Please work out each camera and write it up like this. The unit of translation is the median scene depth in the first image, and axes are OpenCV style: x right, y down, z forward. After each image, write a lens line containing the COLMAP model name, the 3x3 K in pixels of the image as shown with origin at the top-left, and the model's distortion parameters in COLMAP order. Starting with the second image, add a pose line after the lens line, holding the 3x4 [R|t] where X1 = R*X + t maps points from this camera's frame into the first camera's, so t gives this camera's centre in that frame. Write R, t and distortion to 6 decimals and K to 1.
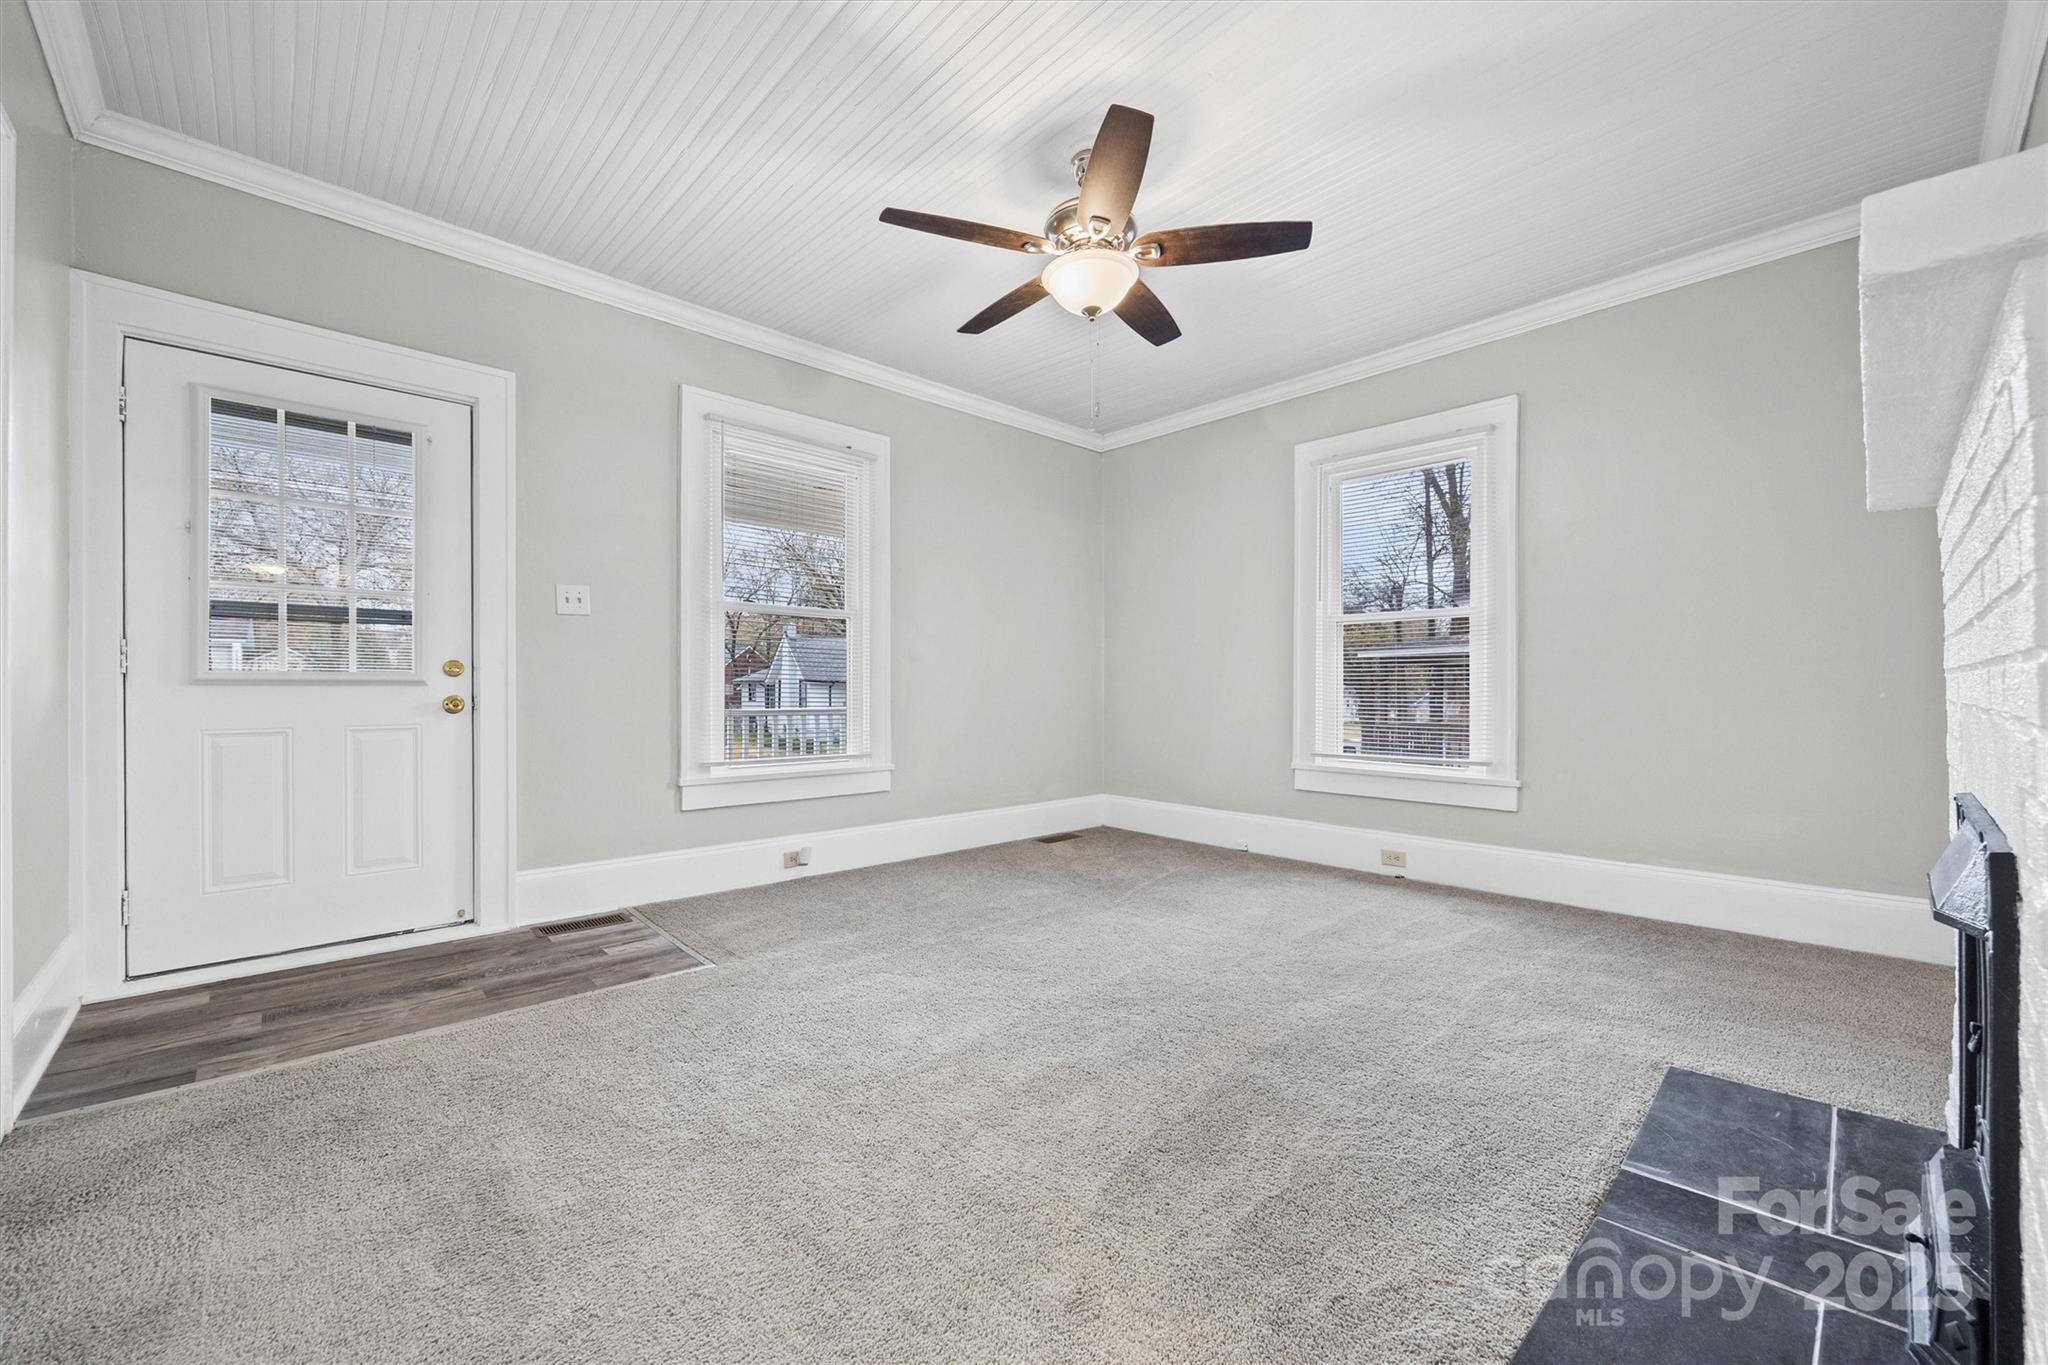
lens RADIAL K [[800.1, 0, 1028.1], [0, 800.1, 700.3], [0, 0, 1]] dist [0.002324, 0.000329]
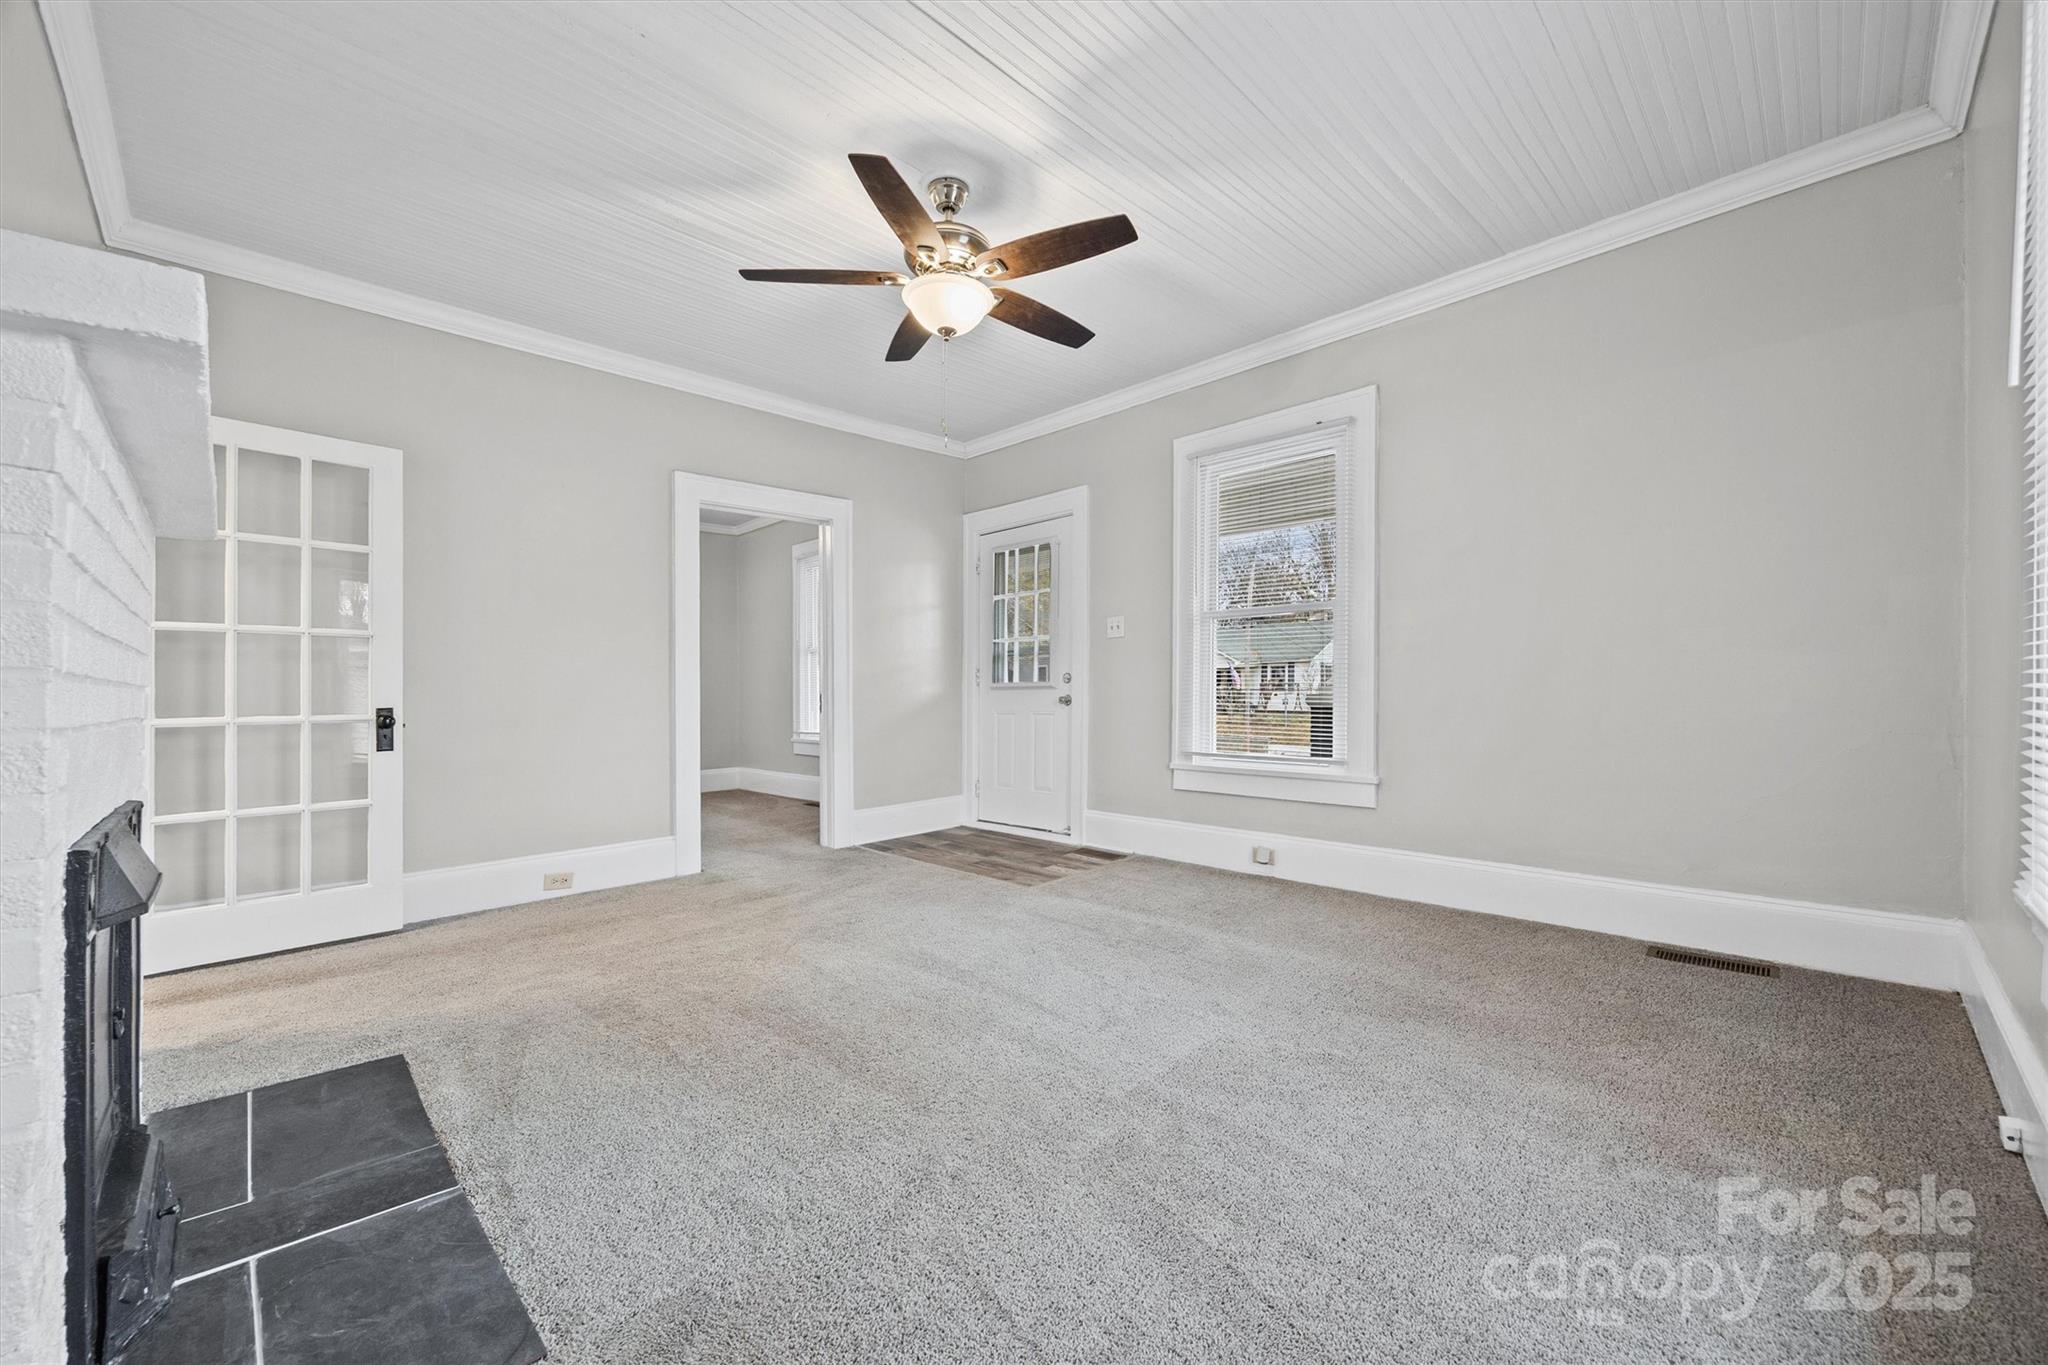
lens RADIAL K [[800.1, 0, 1033.9], [0, 800.1, 685.7], [0, 0, 1]] dist [0.002324, 0.000329]
pose [[0.031681, -0.008916, -0.999458, 0.983992], [-0.001069, 0.999959, -0.008954, -0.010275], [0.999497, 0.001353, 0.031670, 0.941019]]
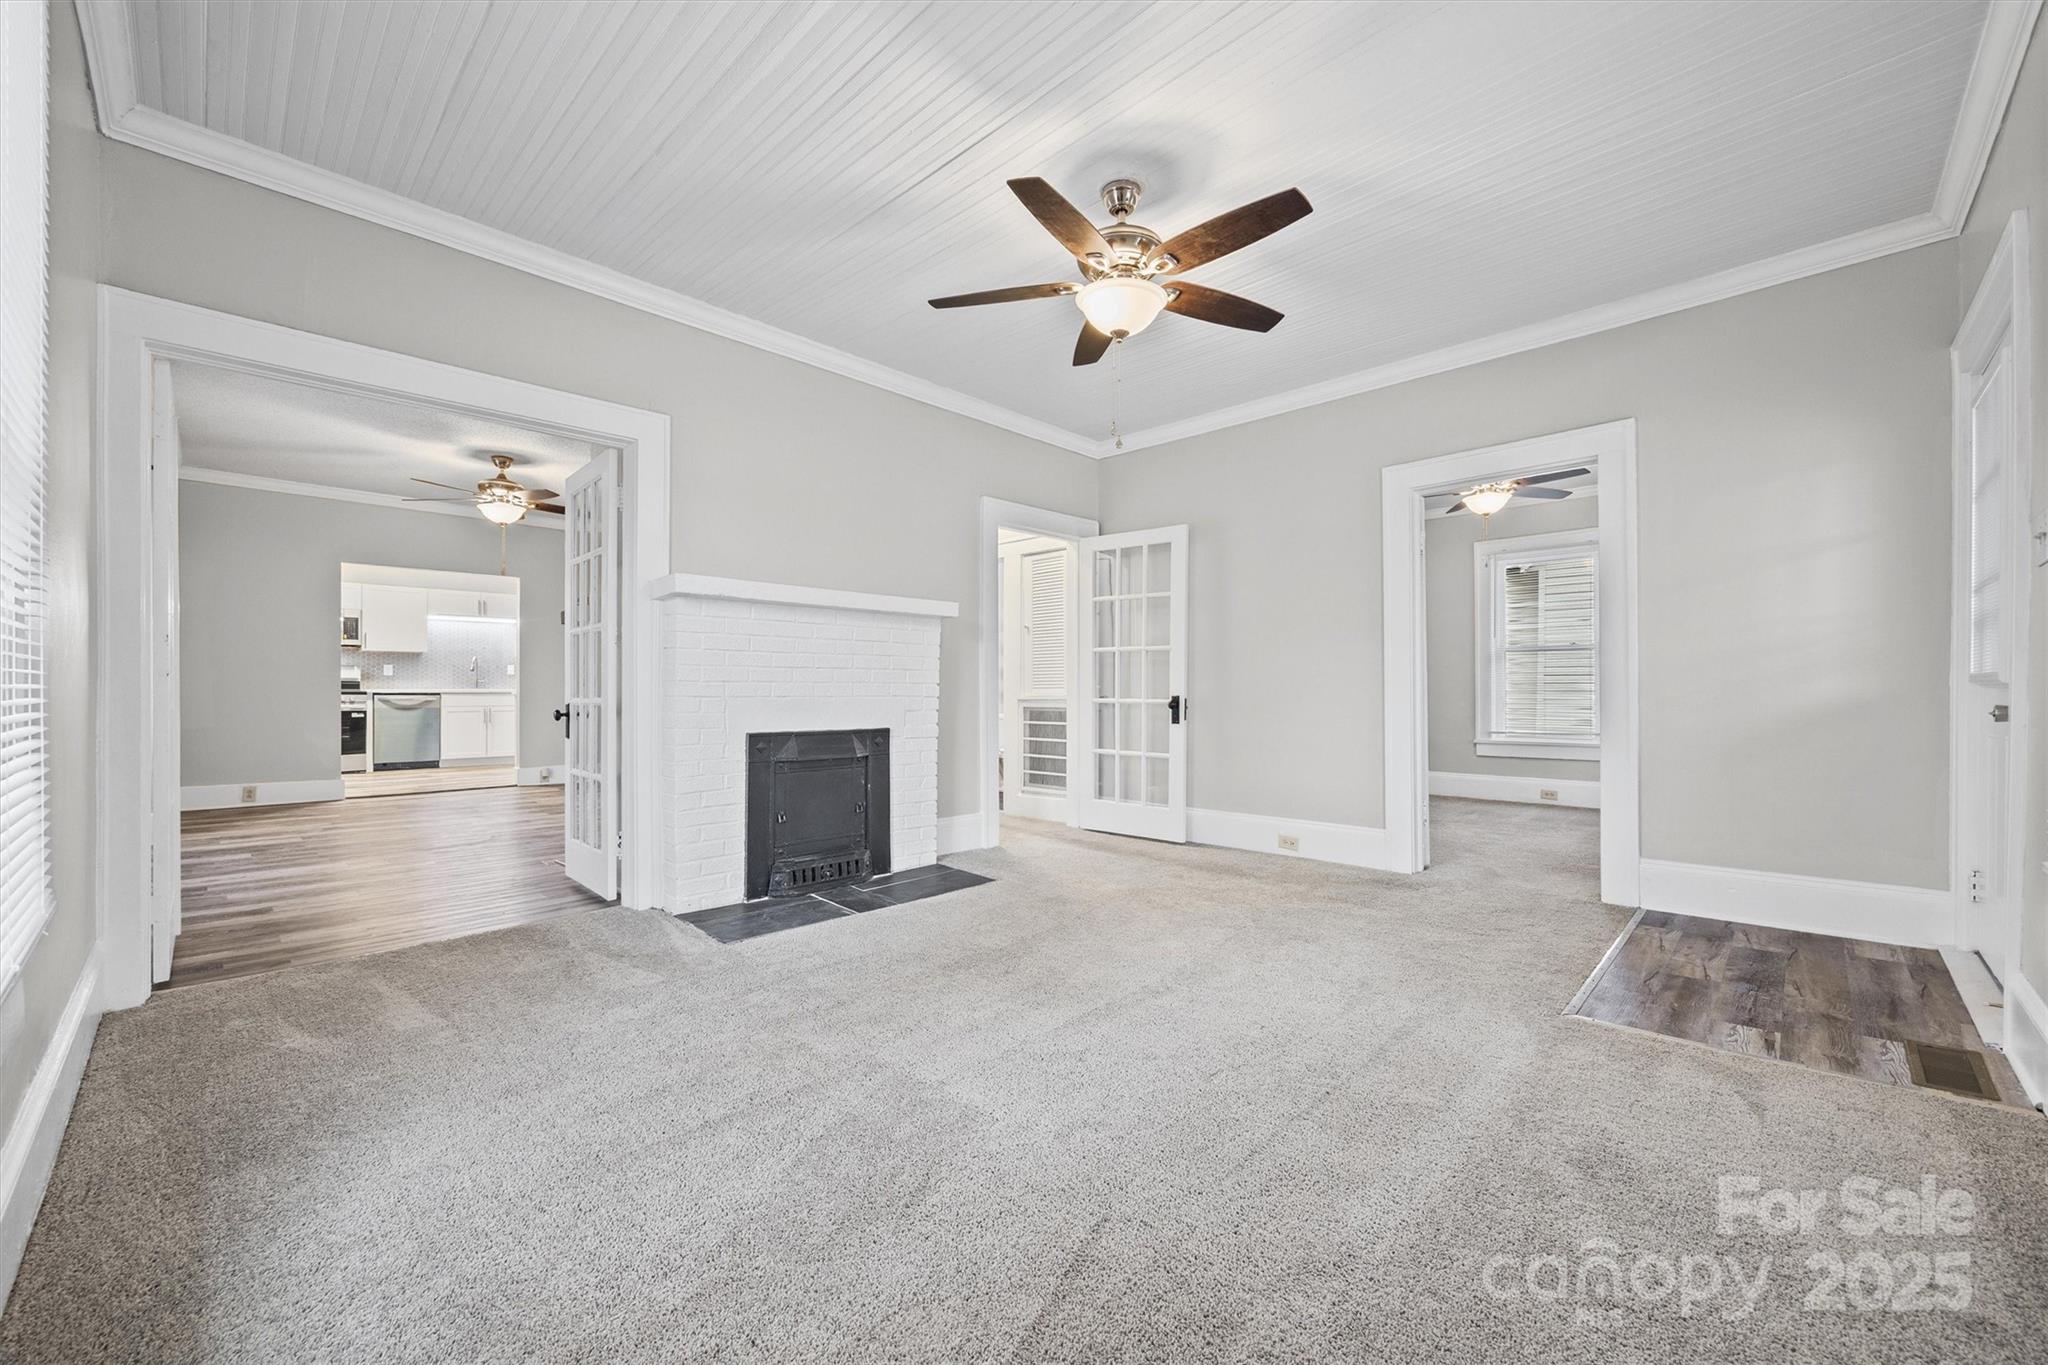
lens RADIAL K [[800.1, 0, 1023.5], [0, 800.1, 674.5], [0, 0, 1]] dist [0.002324, 0.000329]
pose [[-0.999184, -0.000538, -0.040374, 0.216852], [-0.000451, 0.999998, -0.002157, -0.029860], [0.040375, -0.002137, -0.999182, 1.785539]]
